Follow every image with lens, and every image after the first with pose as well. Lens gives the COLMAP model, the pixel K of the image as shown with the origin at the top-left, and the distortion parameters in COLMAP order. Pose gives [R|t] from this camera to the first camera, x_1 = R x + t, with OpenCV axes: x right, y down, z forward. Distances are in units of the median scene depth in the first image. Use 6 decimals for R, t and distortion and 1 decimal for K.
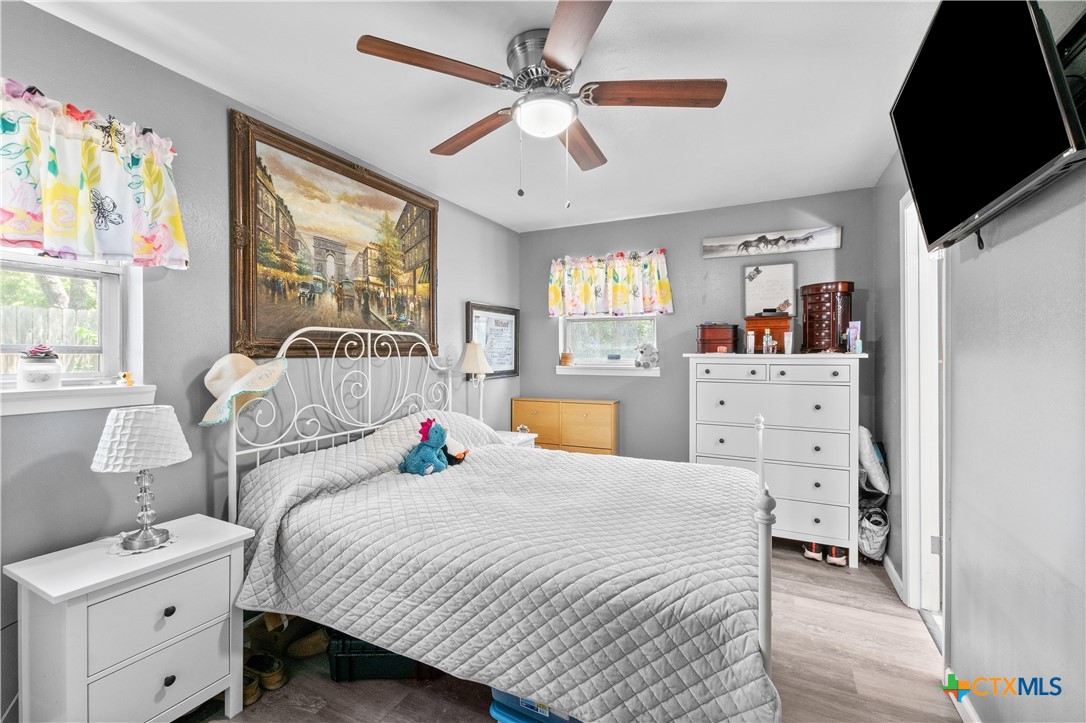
lens RADIAL K [[471.6, 0, 547.5], [0, 471.6, 359.5], [0, 0, 1]] dist [0.006496, -0.001823]
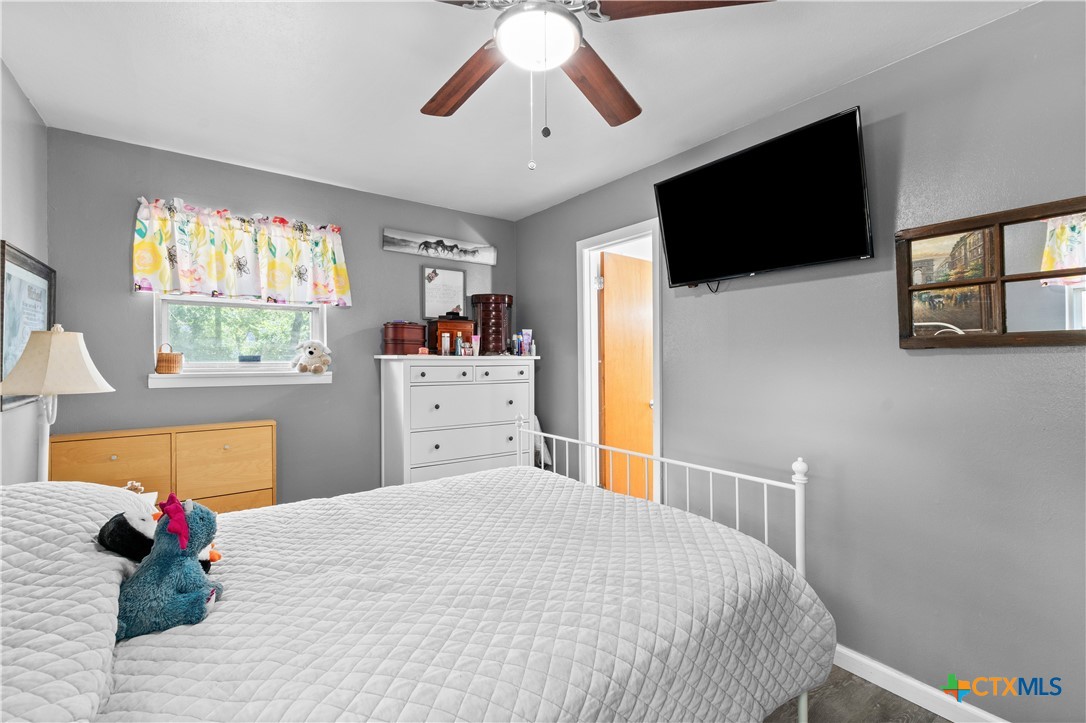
lens RADIAL K [[471.6, 0, 545.1], [0, 471.6, 355.4], [0, 0, 1]] dist [0.006496, -0.001823]
pose [[0.472229, 0.005427, 0.881459, -0.329402], [0.007683, 0.999918, -0.010273, -0.000432], [-0.881443, 0.011624, 0.472148, 0.317367]]
